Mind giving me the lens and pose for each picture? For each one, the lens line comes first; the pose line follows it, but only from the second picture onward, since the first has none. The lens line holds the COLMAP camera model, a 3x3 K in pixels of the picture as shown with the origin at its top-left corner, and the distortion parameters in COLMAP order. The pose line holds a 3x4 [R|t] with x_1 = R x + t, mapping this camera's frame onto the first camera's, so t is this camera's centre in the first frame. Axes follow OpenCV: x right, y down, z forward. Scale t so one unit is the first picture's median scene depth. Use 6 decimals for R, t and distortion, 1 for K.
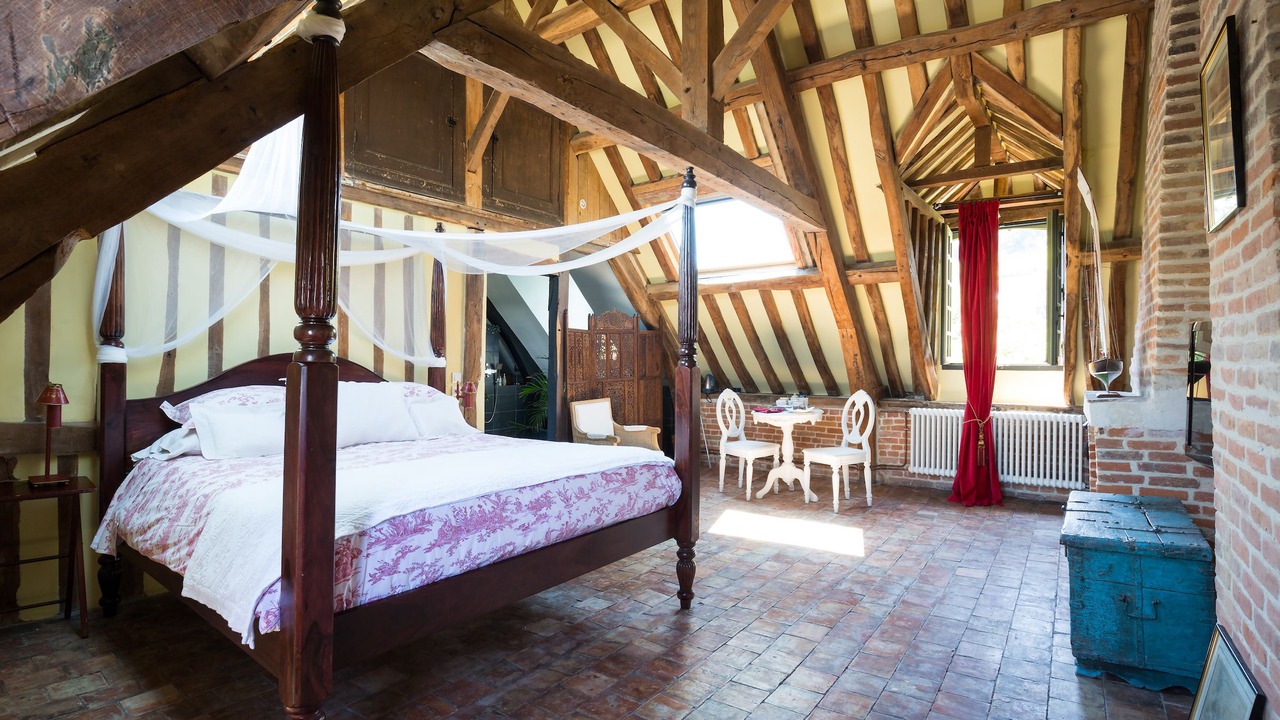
lens RADIAL K [[837.2, 0, 640.0], [0, 837.2, 360.0], [0, 0, 1]] dist [0.045435, 0.000854]
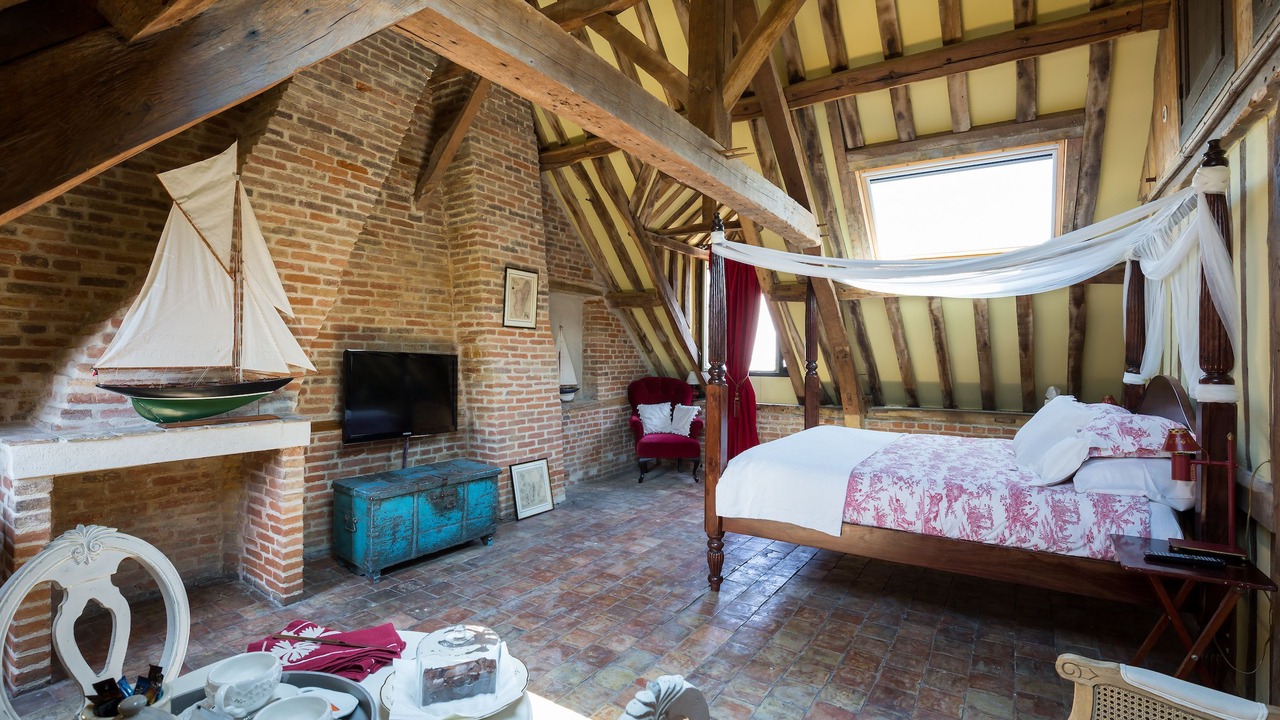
lens RADIAL K [[837.2, 0, 640.0], [0, 837.2, 360.0], [0, 0, 1]] dist [0.045435, 0.000854]
pose [[-0.998881, -0.019047, -0.043278, 0.197108], [-0.018836, 0.999809, -0.005282, -0.016377], [0.043371, -0.004461, -0.999049, 1.987154]]
